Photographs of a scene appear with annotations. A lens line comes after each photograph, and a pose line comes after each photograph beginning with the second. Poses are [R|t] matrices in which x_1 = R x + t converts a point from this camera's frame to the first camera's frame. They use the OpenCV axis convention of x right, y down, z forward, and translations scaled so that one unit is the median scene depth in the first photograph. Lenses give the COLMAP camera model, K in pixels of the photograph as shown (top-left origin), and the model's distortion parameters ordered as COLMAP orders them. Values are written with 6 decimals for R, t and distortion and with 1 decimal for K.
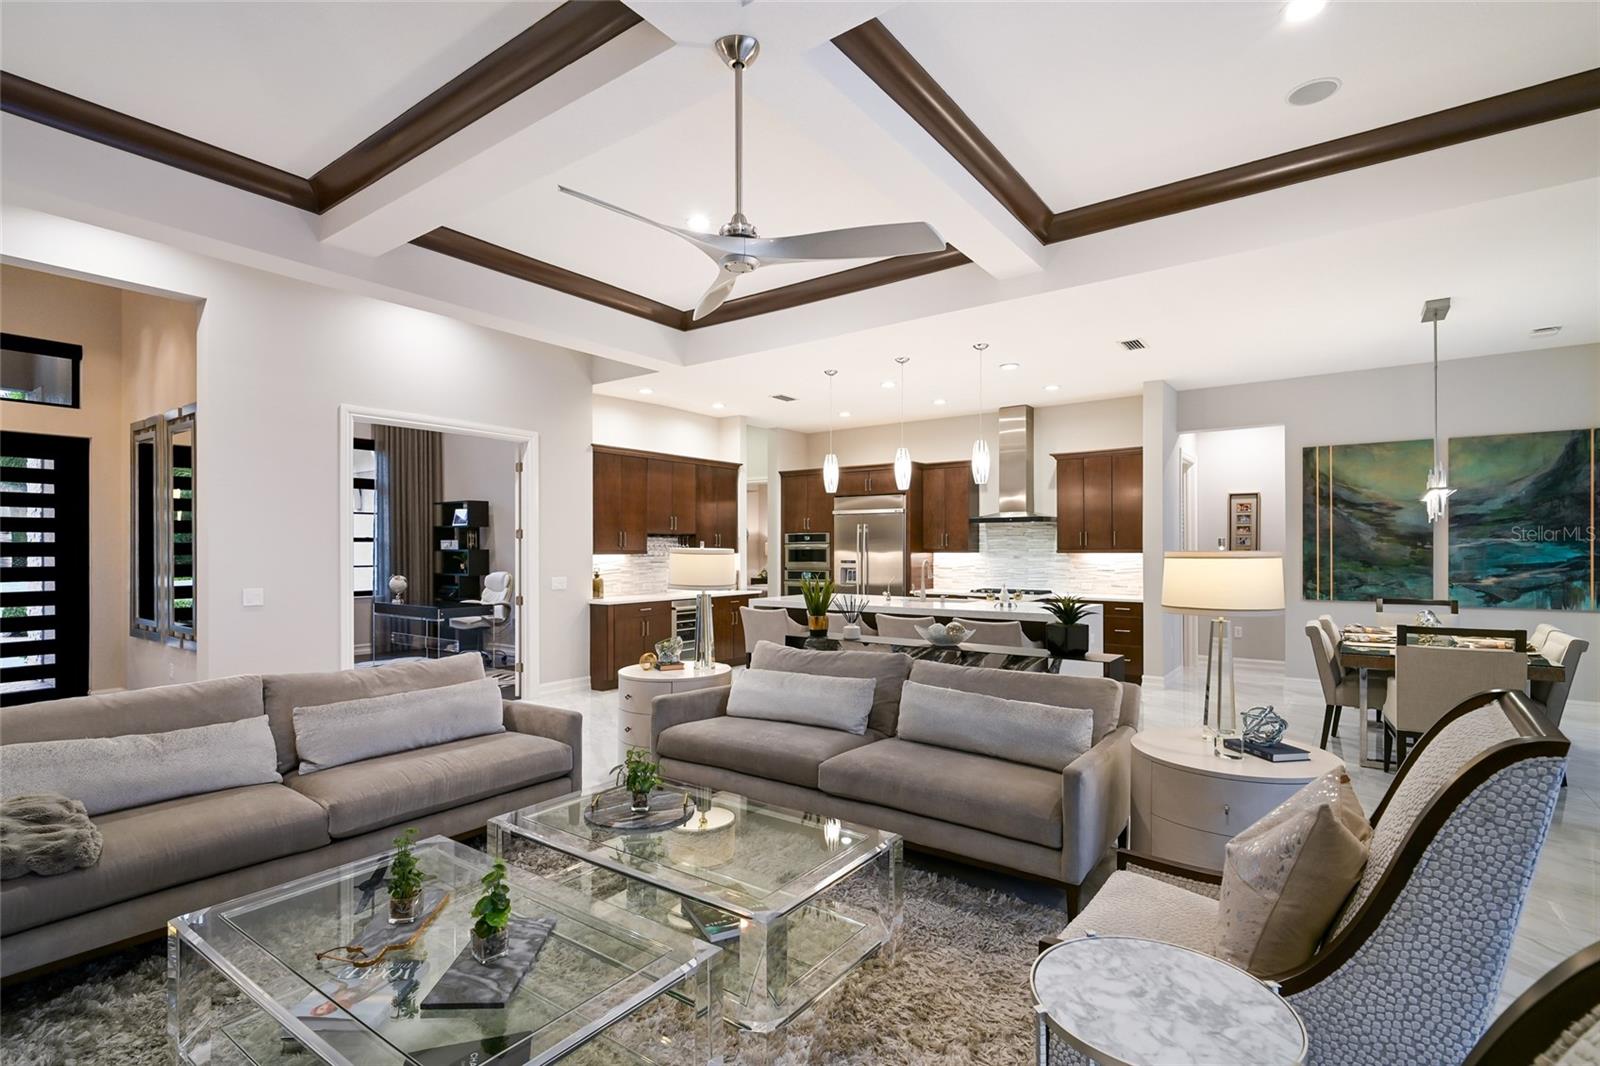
lens RADIAL K [[743.2, 0, 822.8], [0, 743.2, 550.7], [0, 0, 1]] dist [-0.017456, 0.002169]
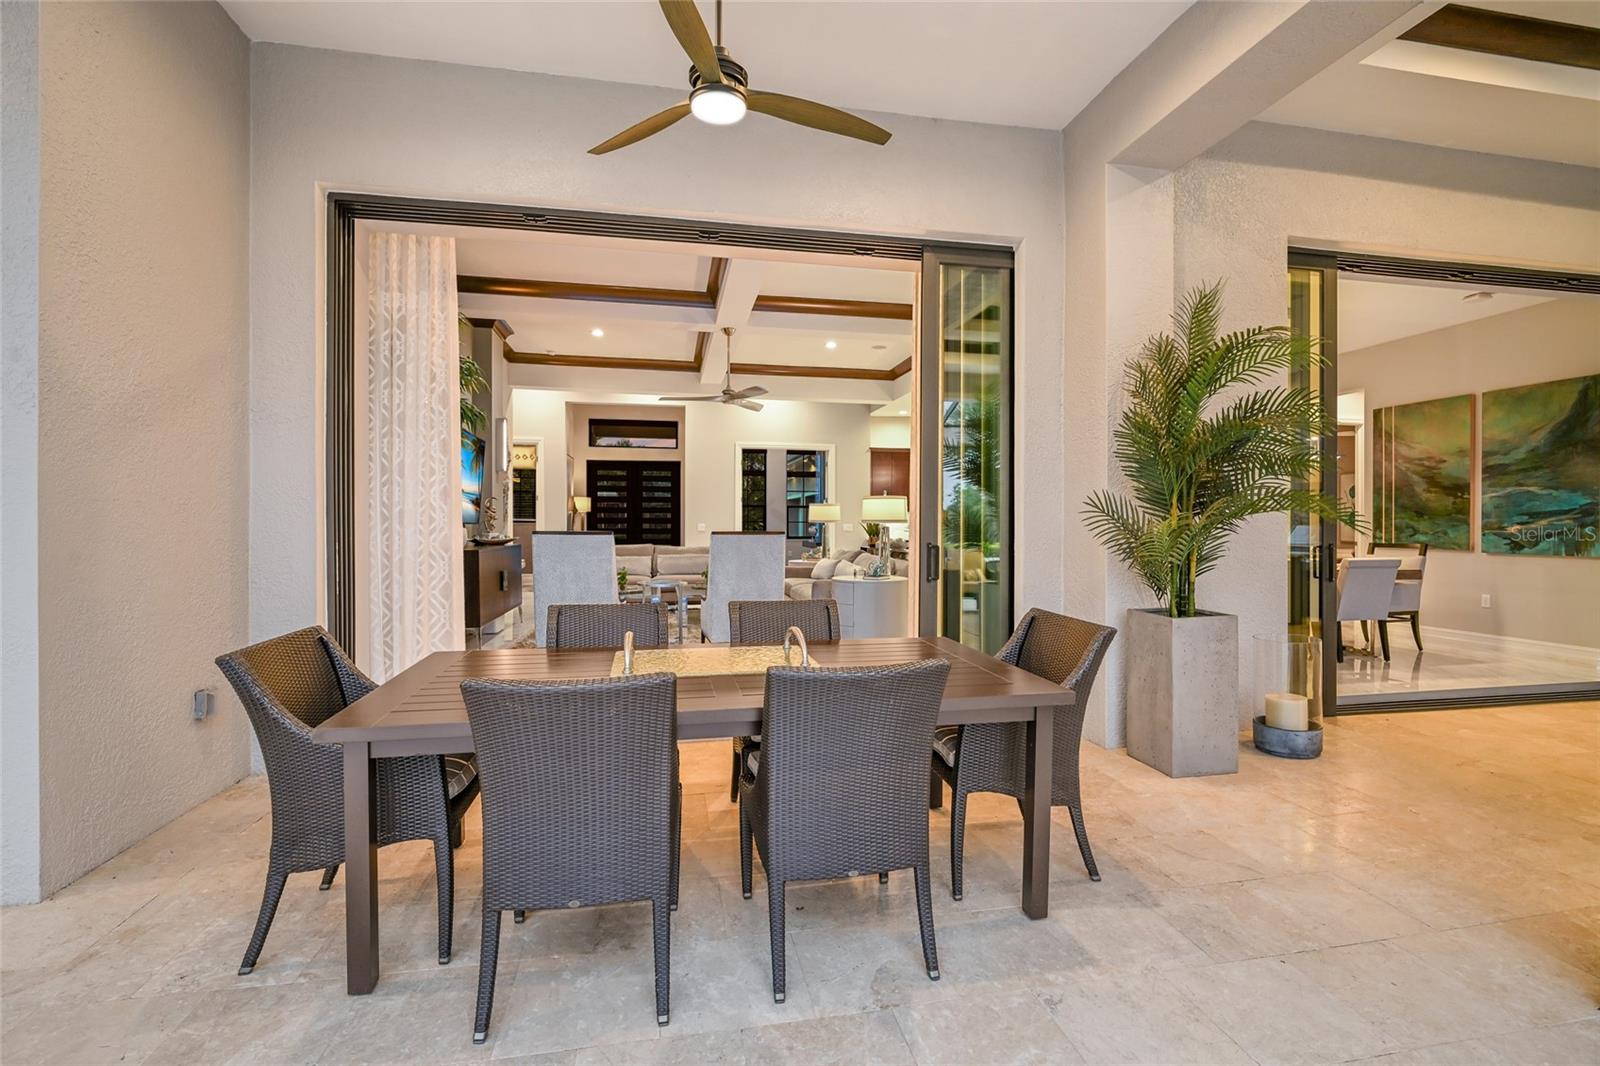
lens RADIAL K [[743.2, 0, 825.3], [0, 743.2, 528.9], [0, 0, 1]] dist [-0.017456, 0.002169]
pose [[0.740801, 0.007237, -0.671685, 0.811570], [-0.002511, 0.999965, 0.008005, 0.033006], [0.671720, -0.004243, 0.740793, -0.379033]]
